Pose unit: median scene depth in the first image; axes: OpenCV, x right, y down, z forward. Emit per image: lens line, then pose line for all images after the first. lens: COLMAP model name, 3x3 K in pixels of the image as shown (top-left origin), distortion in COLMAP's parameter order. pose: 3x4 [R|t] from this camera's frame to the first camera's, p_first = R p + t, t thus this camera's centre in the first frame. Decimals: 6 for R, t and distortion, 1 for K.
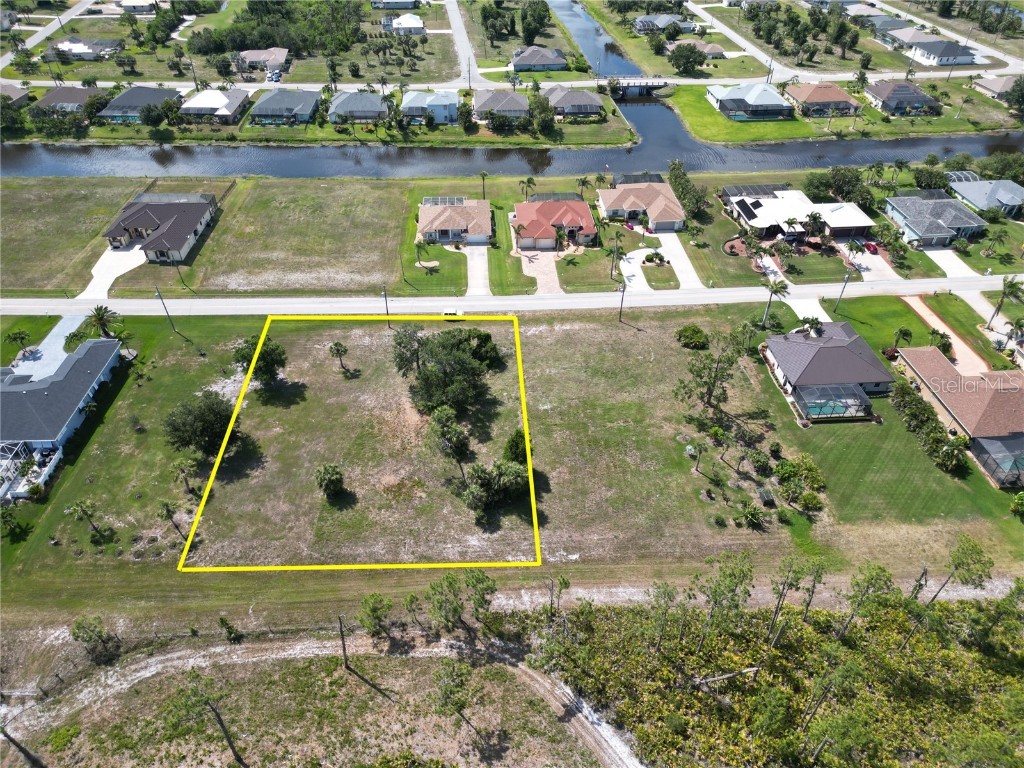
lens RADIAL K [[716.2, 0, 509.5], [0, 716.2, 381.9], [0, 0, 1]] dist [0.072829, -0.070431]
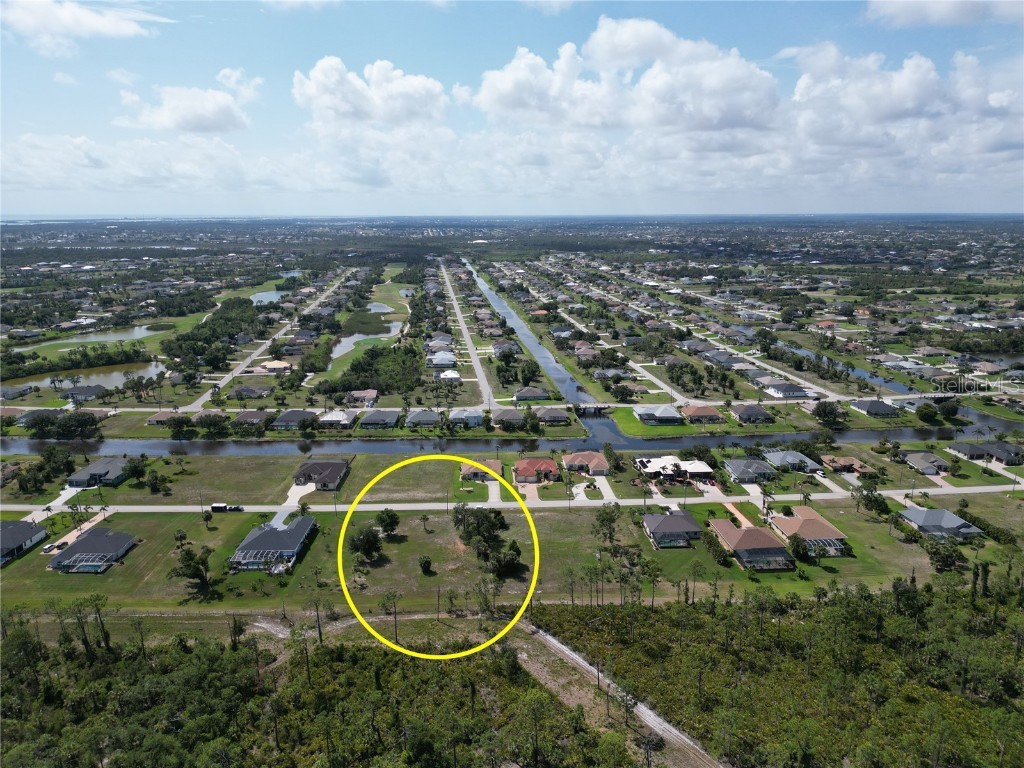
lens RADIAL K [[716.2, 0, 509.5], [0, 716.2, 381.9], [0, 0, 1]] dist [0.072829, -0.070431]
pose [[0.999878, -0.007530, -0.013705, 0.024148], [0.000769, 0.899053, -0.437840, 0.426886], [0.015619, 0.437776, 0.898949, -0.832208]]
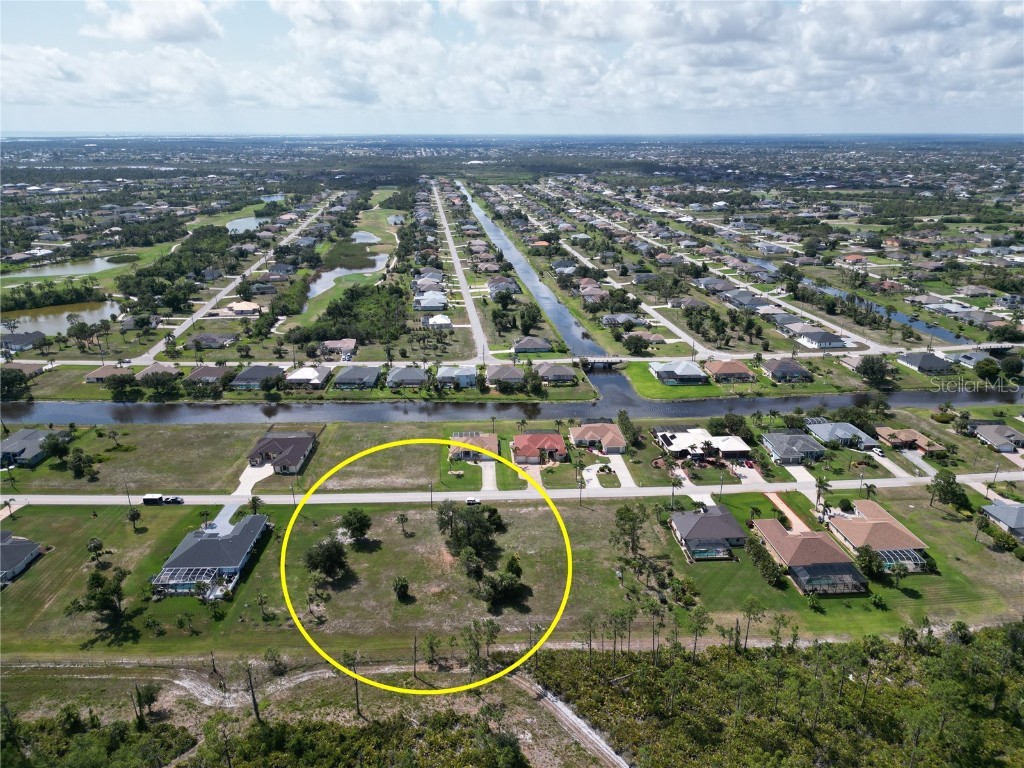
lens RADIAL K [[716.2, 0, 509.5], [0, 716.2, 381.9], [0, 0, 1]] dist [0.072829, -0.070431]
pose [[0.999946, -0.004250, -0.009431, 0.015953], [0.000755, 0.939246, -0.343244, 0.193389], [0.010317, 0.343218, 0.939199, -0.540789]]
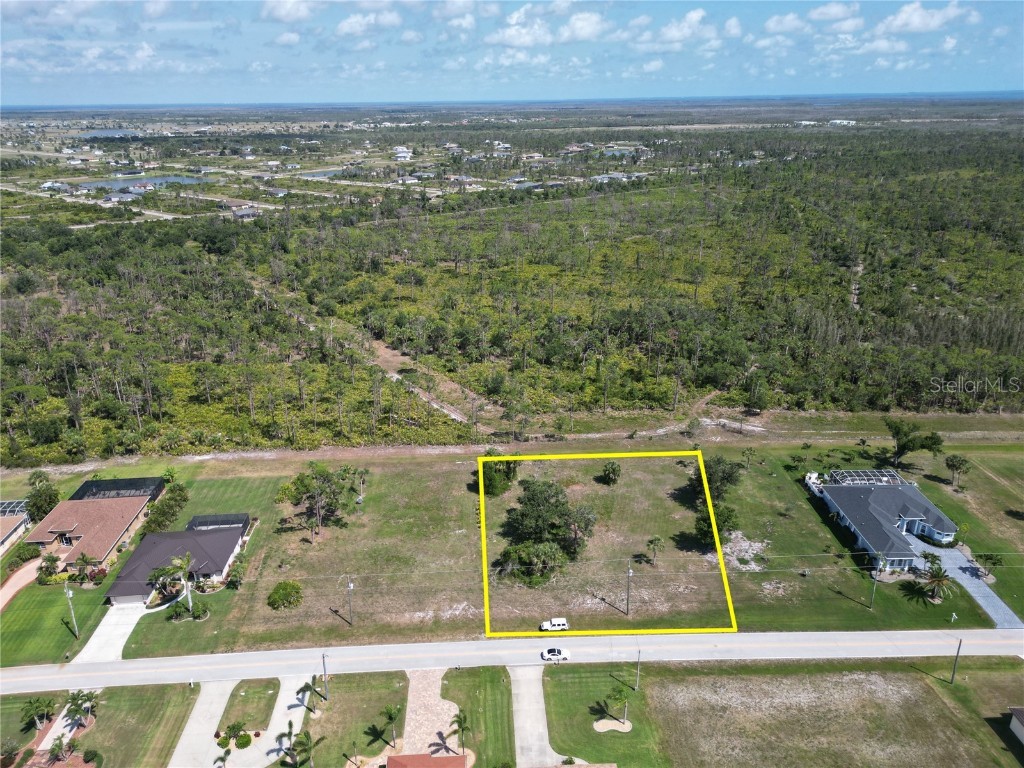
lens RADIAL K [[716.2, 0, 509.5], [0, 716.2, 381.9], [0, 0, 1]] dist [0.072829, -0.070431]
pose [[-0.999914, 0.000378, 0.013114, -0.038120], [0.011639, 0.486779, 0.873448, -0.936015], [-0.006053, 0.873525, -0.486741, 1.146280]]
